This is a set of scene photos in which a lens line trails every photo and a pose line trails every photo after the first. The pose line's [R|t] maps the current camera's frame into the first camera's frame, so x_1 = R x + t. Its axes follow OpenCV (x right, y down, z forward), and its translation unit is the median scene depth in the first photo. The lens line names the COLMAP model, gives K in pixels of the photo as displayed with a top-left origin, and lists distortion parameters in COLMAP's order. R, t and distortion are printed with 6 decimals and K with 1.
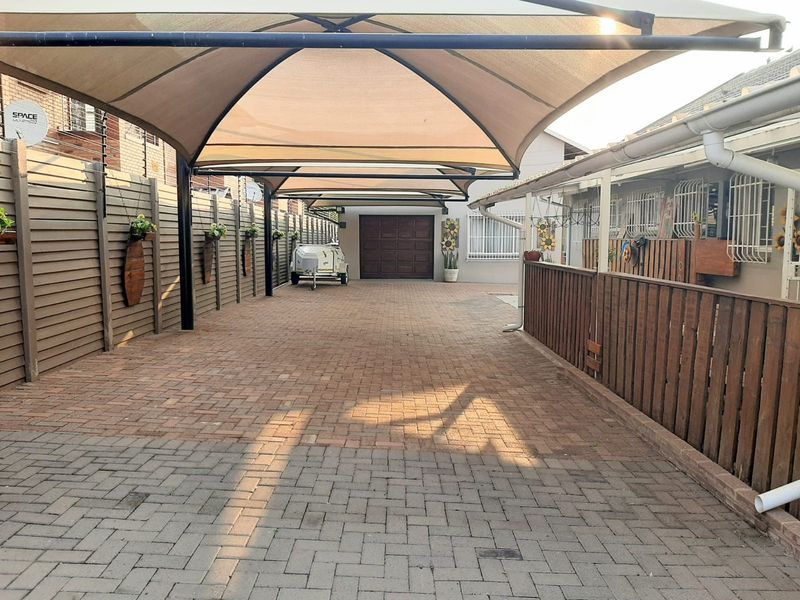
lens RADIAL K [[636.4, 0, 400.6], [0, 636.4, 306.4], [0, 0, 1]] dist [0.058230, -0.133899]
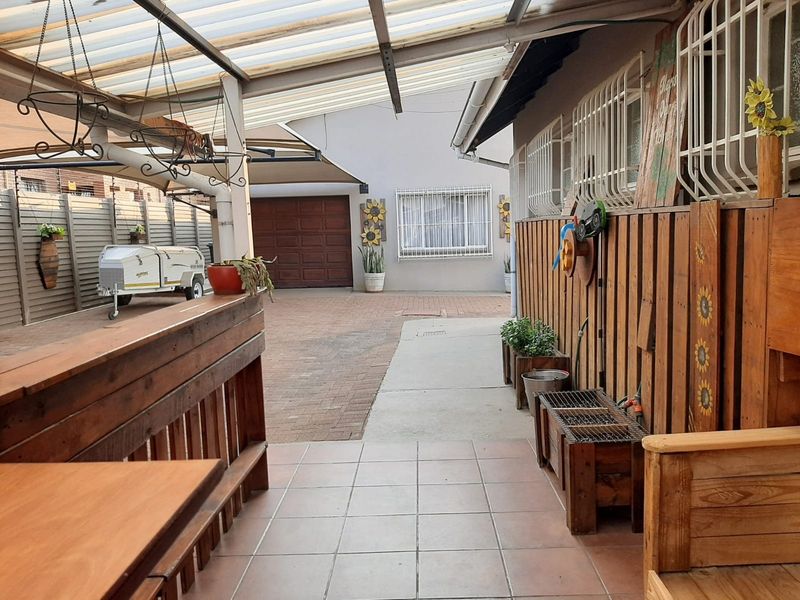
lens RADIAL K [[636.4, 0, 400.6], [0, 636.4, 306.4], [0, 0, 1]] dist [0.058230, -0.133899]
pose [[0.998350, -0.028952, -0.049597, 0.140589], [0.029587, 0.999489, 0.012128, -0.030085], [0.049220, -0.013576, 0.998696, 0.315362]]
